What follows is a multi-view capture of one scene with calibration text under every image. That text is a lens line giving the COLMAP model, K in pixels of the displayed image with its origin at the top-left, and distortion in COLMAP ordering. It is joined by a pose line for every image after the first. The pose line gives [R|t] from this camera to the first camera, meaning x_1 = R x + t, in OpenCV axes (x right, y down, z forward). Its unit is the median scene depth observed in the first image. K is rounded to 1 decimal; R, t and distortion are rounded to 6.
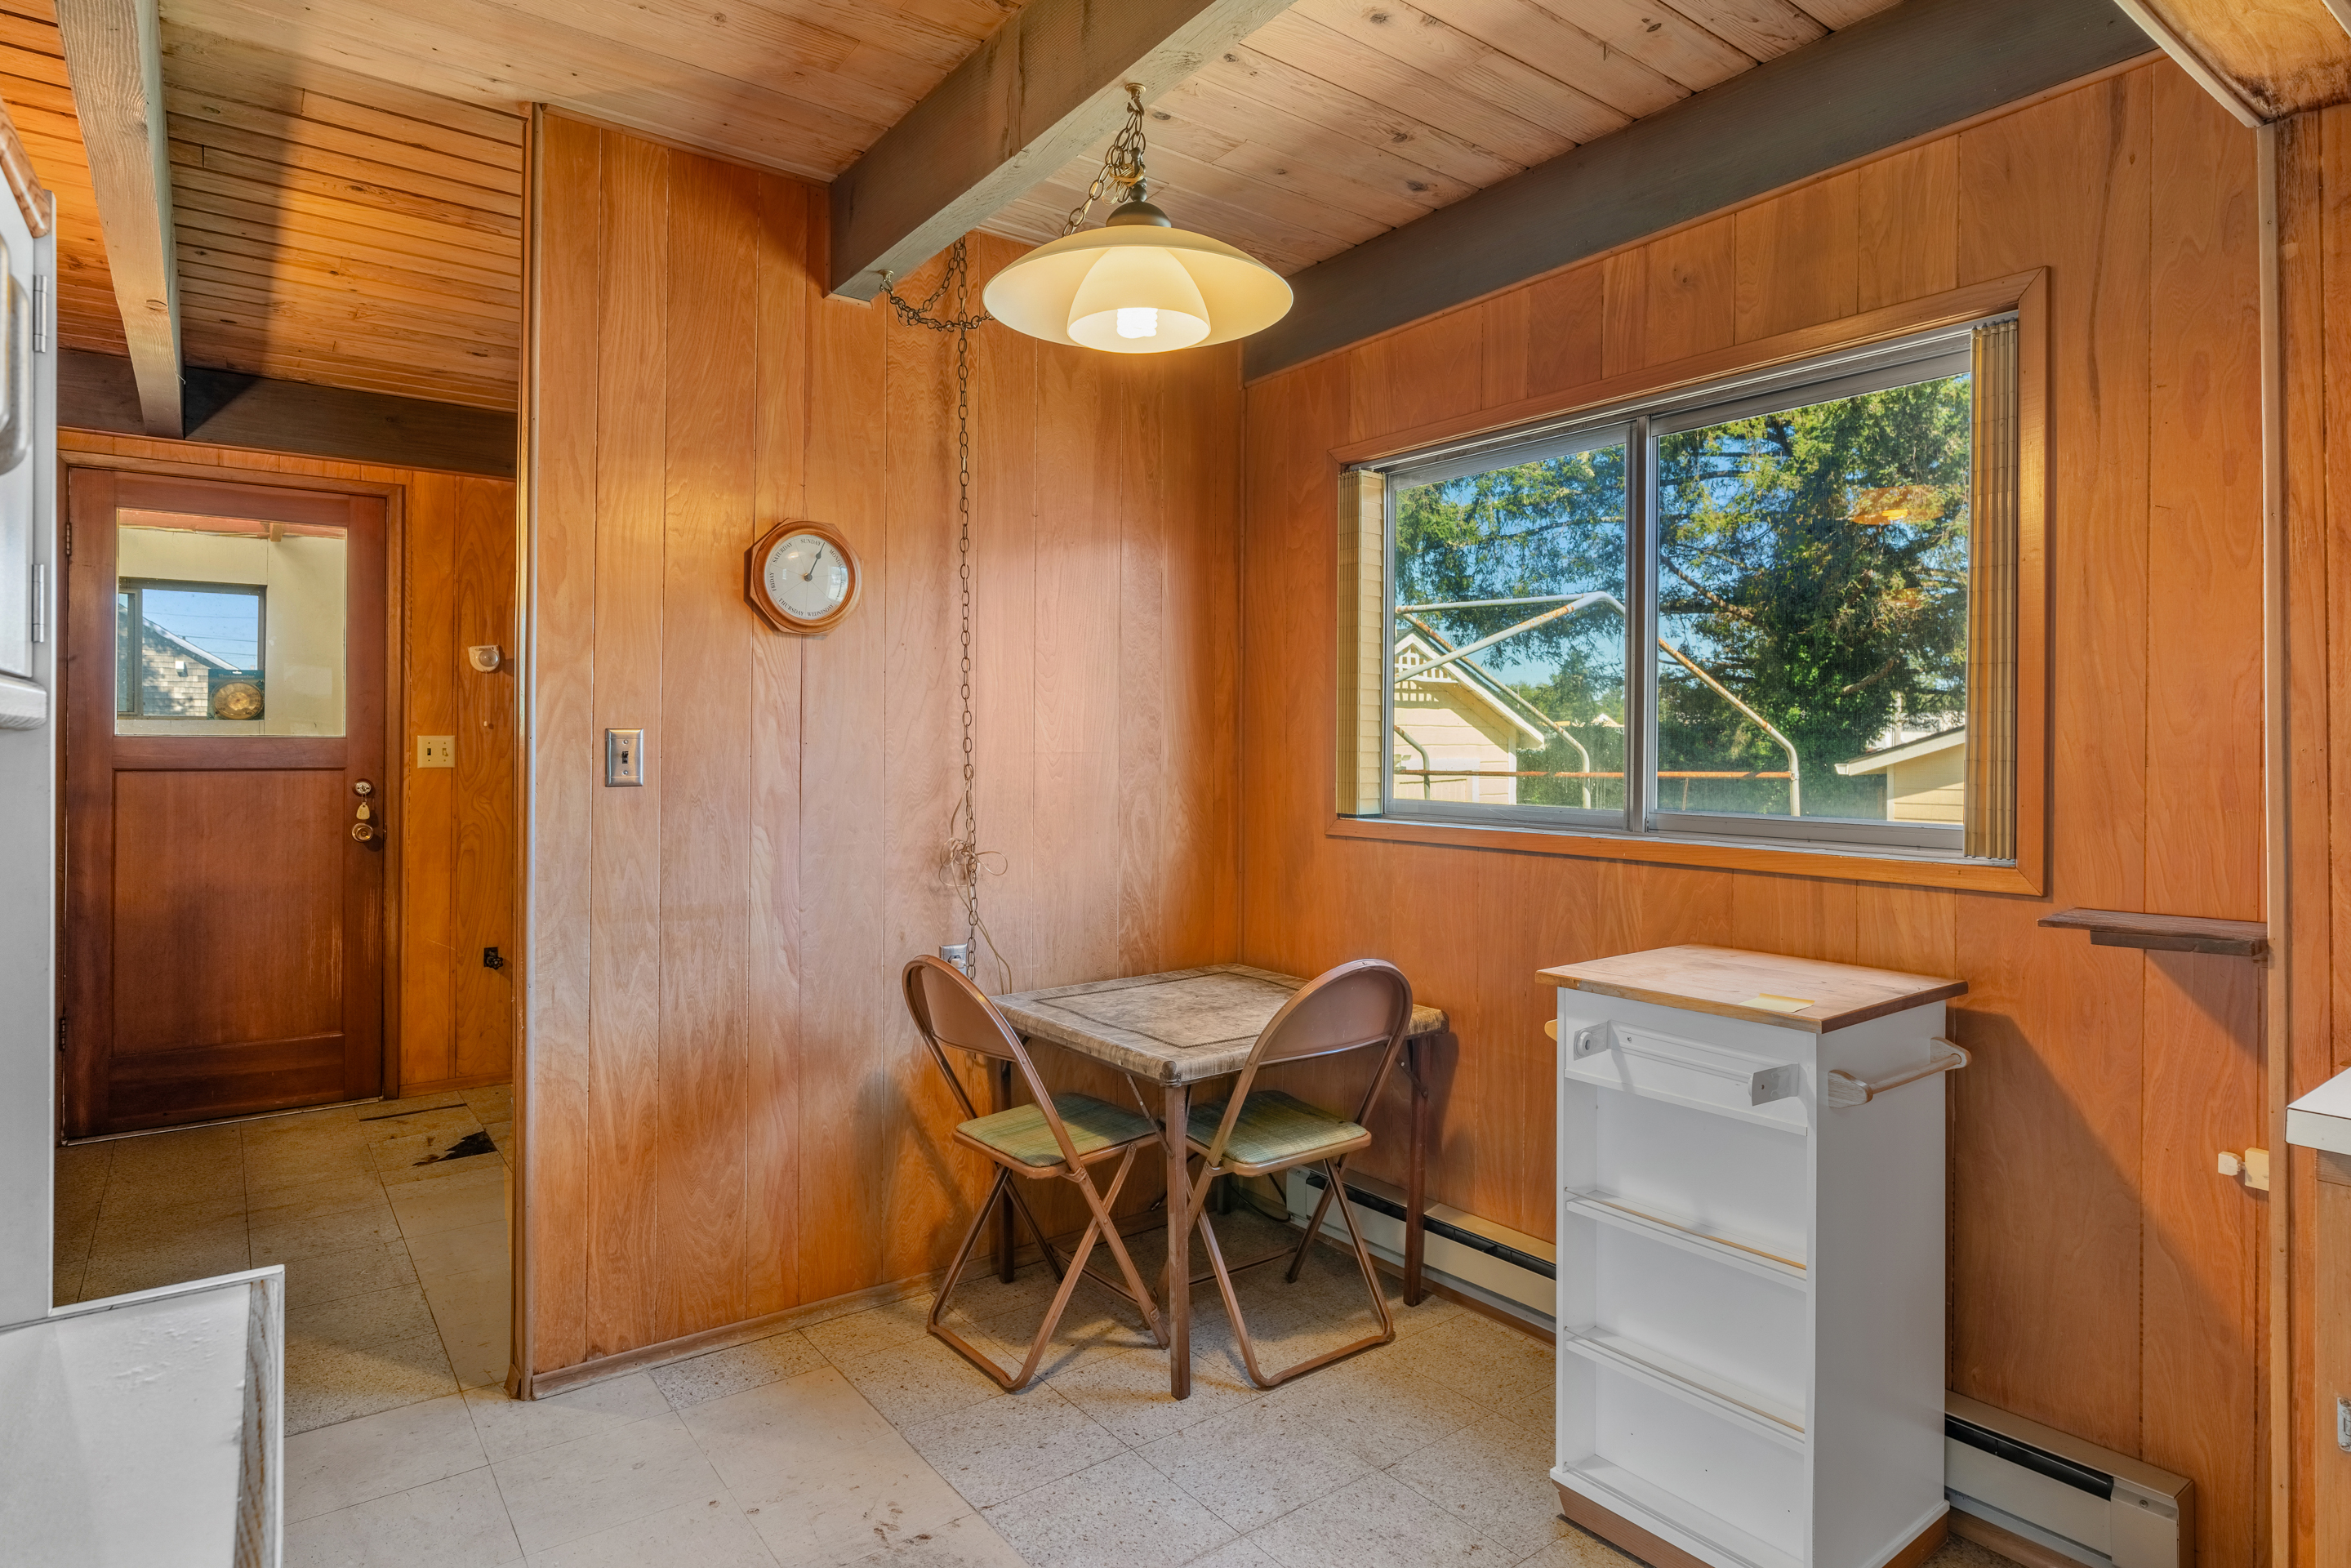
lens RADIAL K [[1267.5, 0, 1179.6], [0, 1267.5, 741.7], [0, 0, 1]] dist [-0.004254, 0.001181]
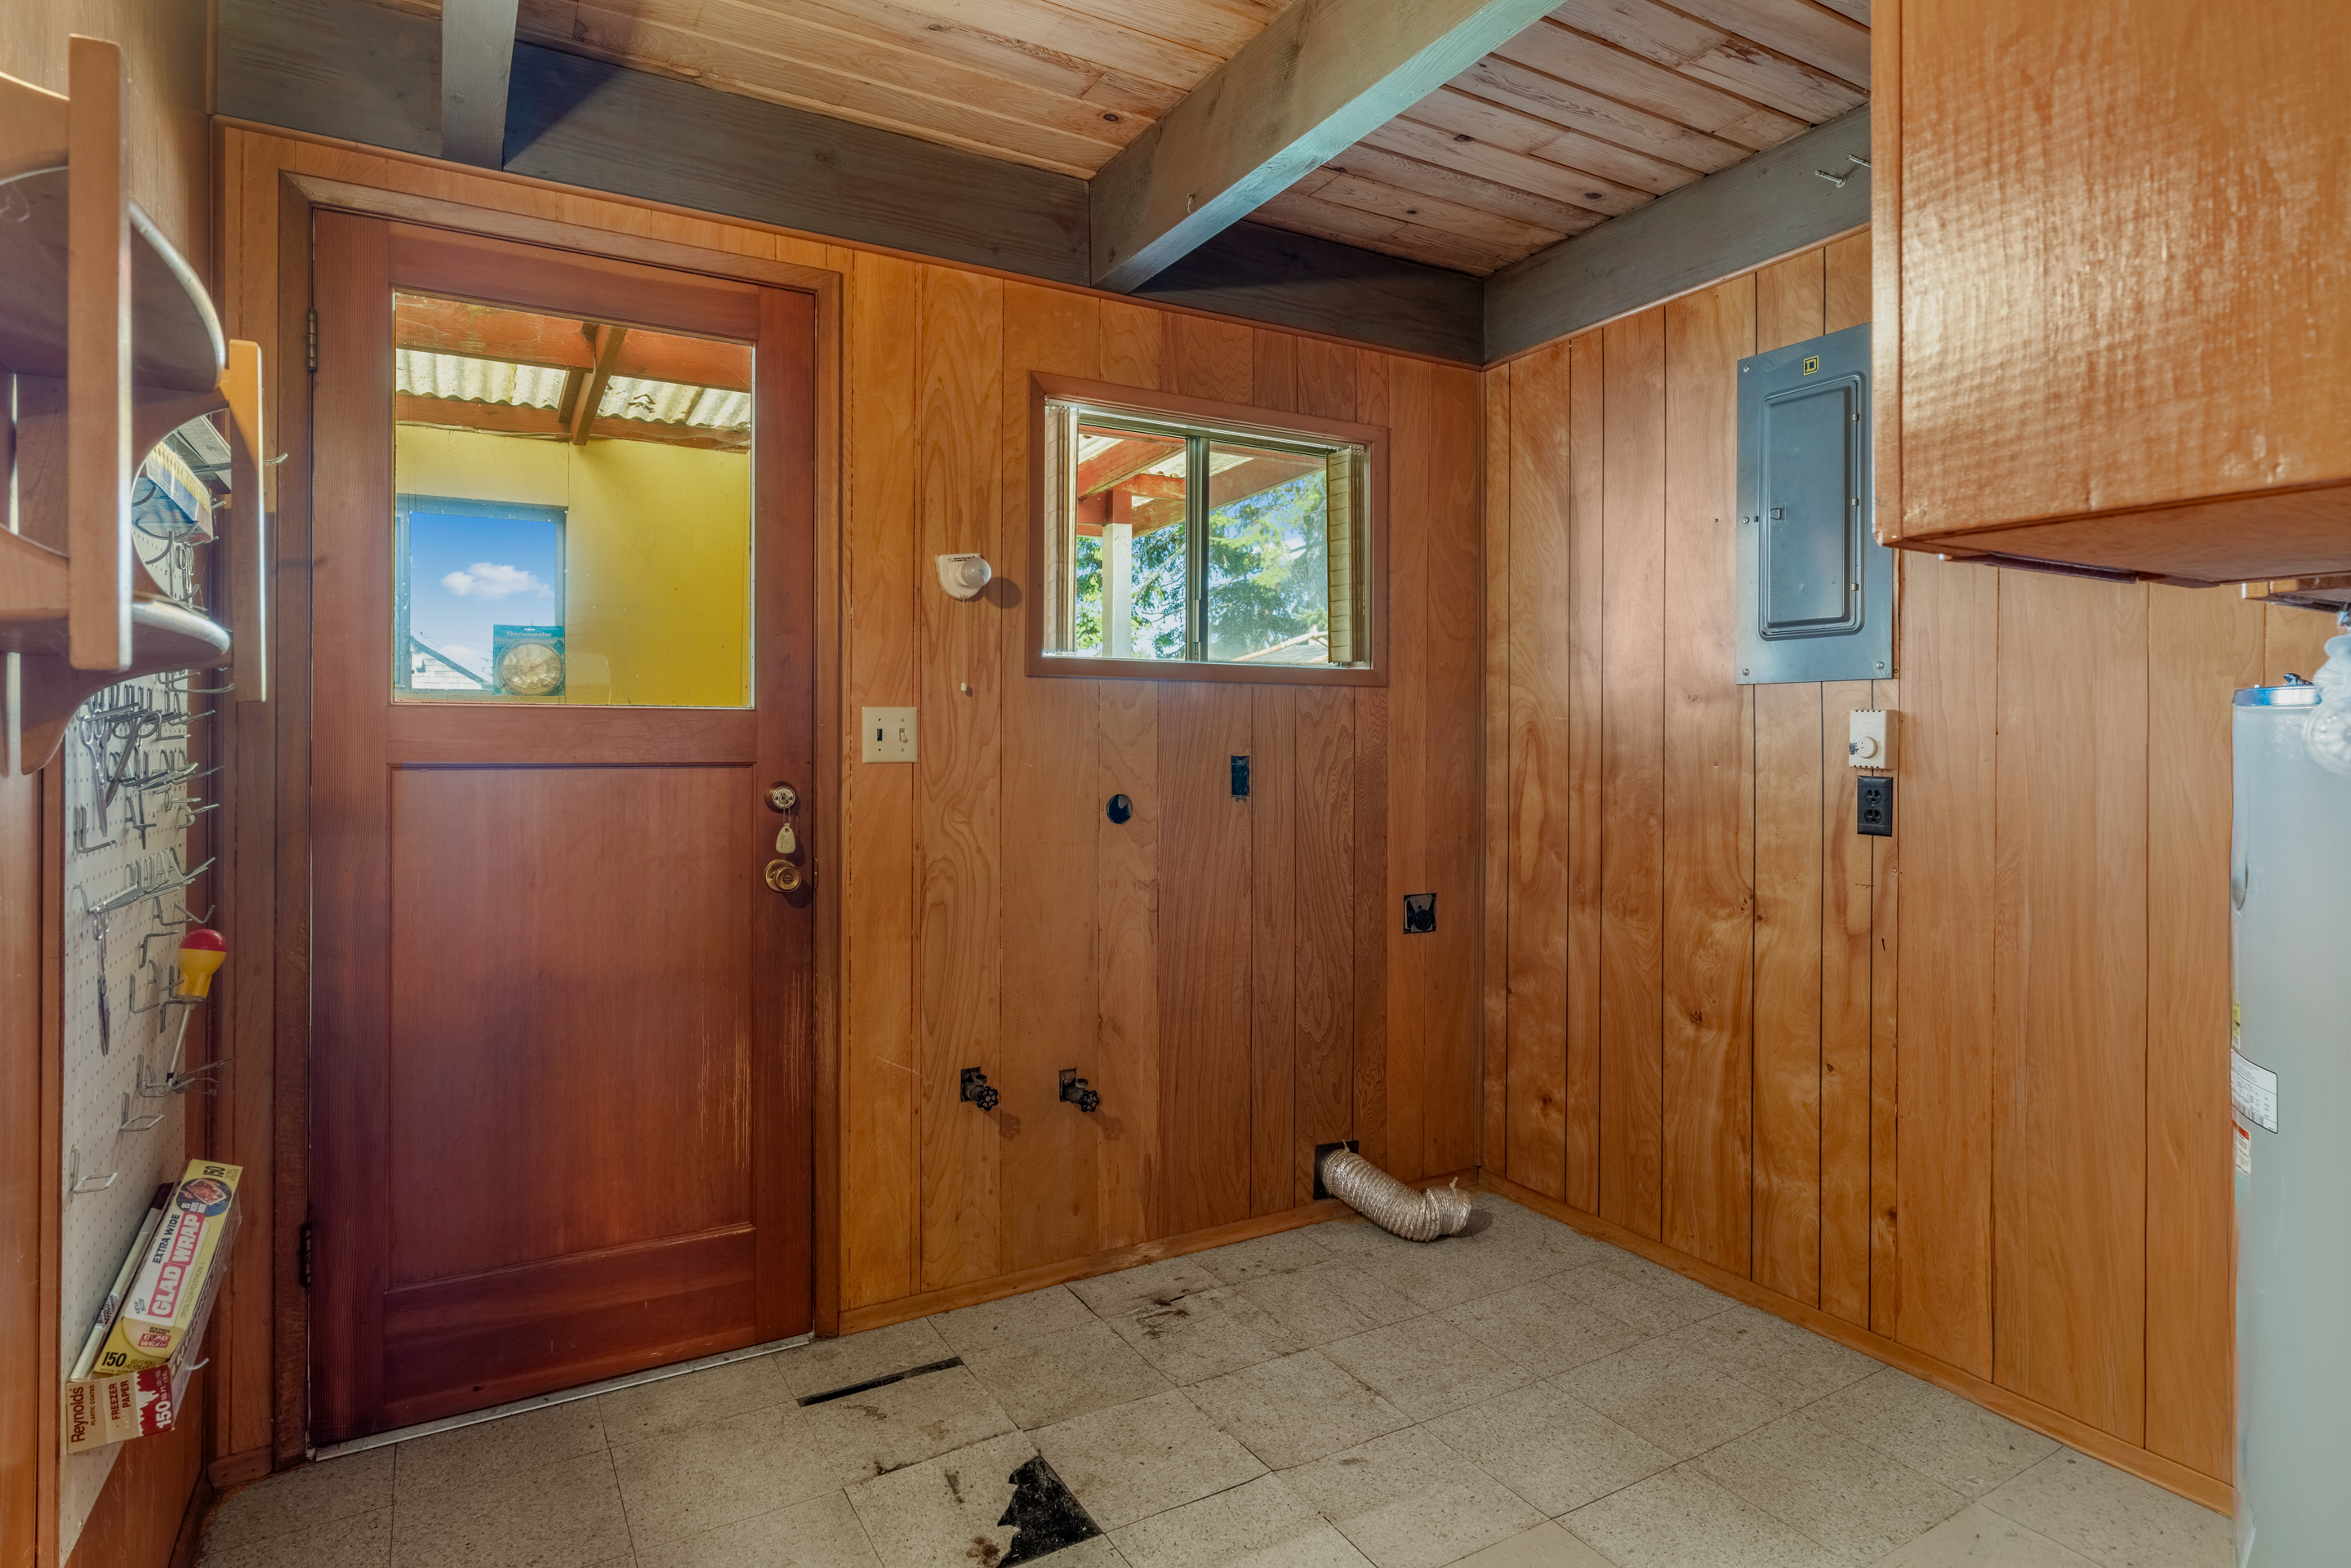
lens RADIAL K [[1267.5, 0, 1179.6], [0, 1267.5, 741.7], [0, 0, 1]] dist [-0.004254, 0.001181]
pose [[0.992217, 0.000572, -0.124522, -0.524635], [0.000194, 0.999981, 0.006138, 0.010130], [0.124524, -0.006114, 0.992198, 0.601520]]
